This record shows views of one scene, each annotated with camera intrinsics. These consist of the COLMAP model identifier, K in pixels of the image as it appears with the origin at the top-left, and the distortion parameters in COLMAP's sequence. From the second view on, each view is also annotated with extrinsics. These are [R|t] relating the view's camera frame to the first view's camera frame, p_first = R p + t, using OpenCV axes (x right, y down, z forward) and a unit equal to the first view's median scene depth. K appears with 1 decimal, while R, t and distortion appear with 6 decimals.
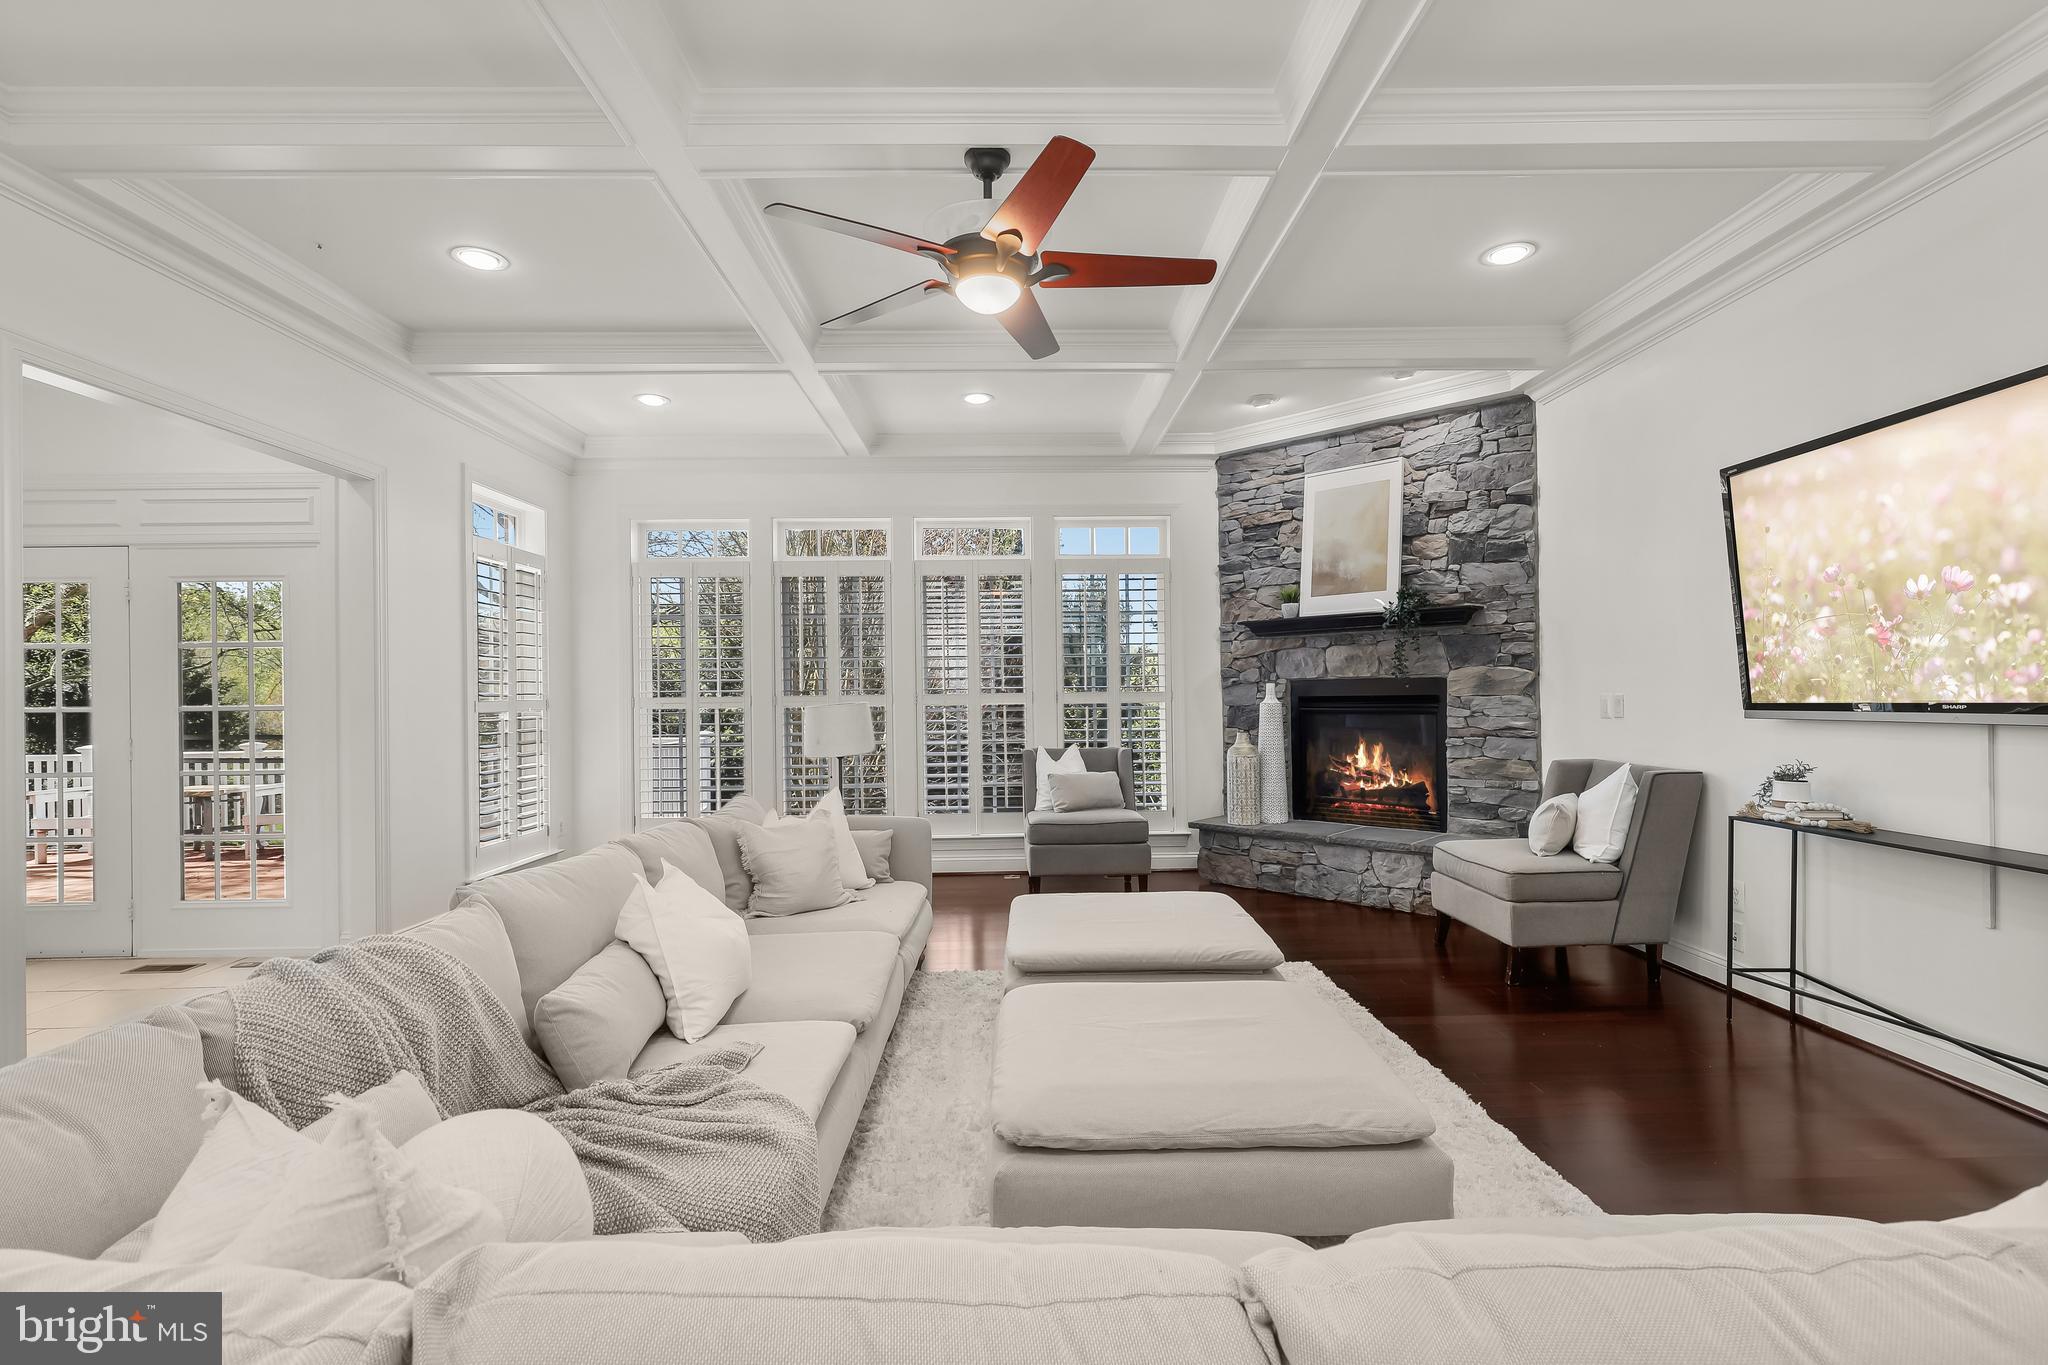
lens RADIAL K [[941.0, 0, 1022.0], [0, 941.0, 684.2], [0, 0, 1]] dist [0.001543, -0.000004]
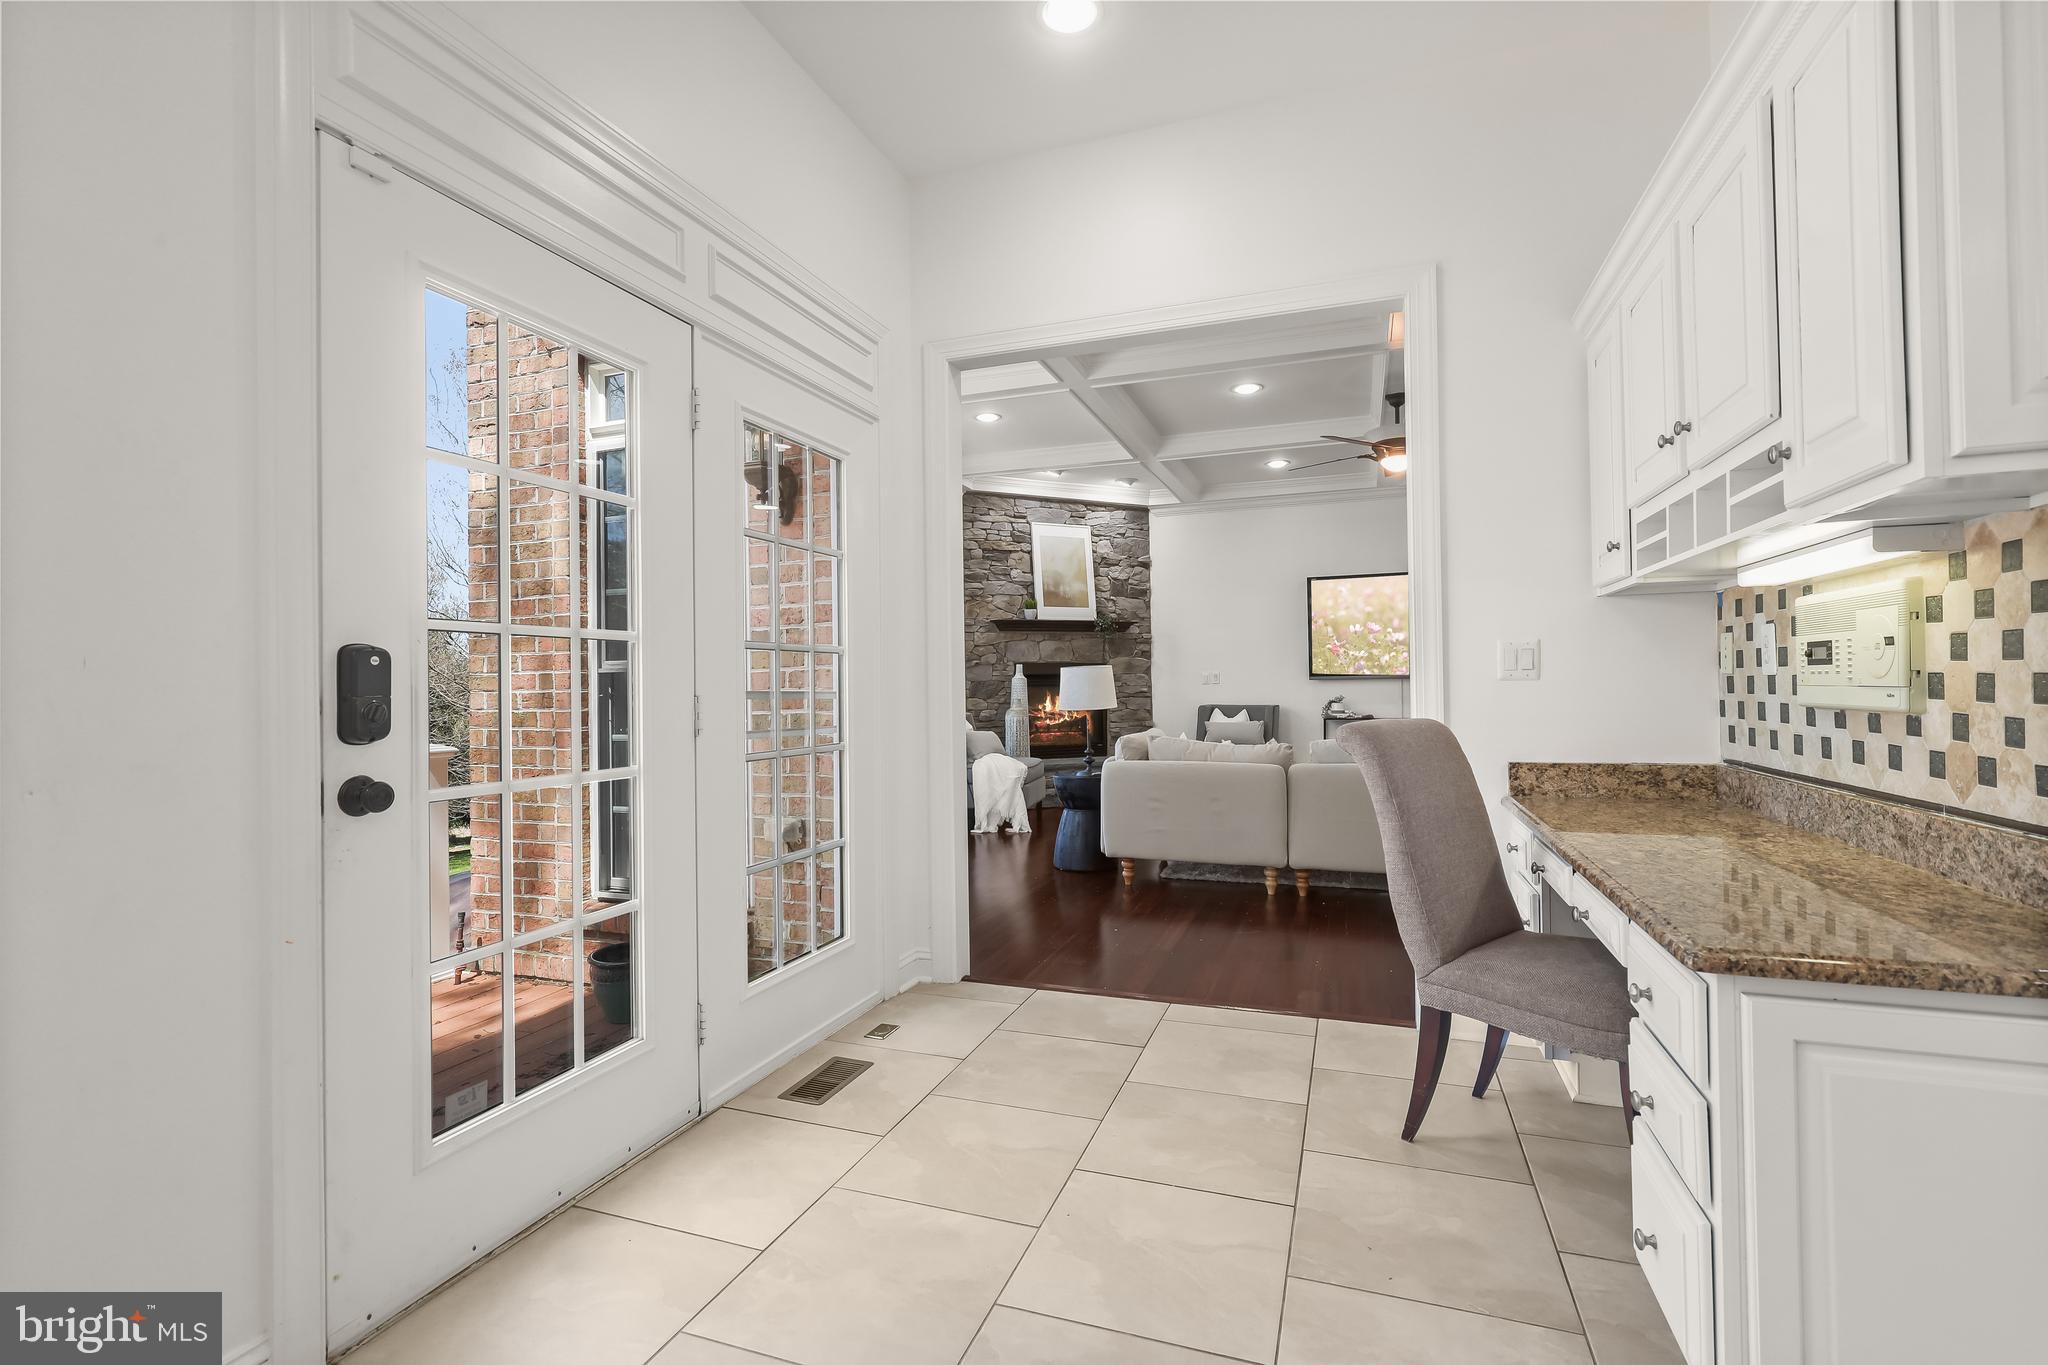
lens RADIAL K [[941.0, 0, 1019.2], [0, 941.0, 689.2], [0, 0, 1]] dist [0.001543, -0.000004]
pose [[0.358268, 0.016852, 0.933467, -1.118536], [0.004394, 0.999796, -0.019736, 0.068209], [-0.933609, 0.011172, 0.358120, 0.527900]]
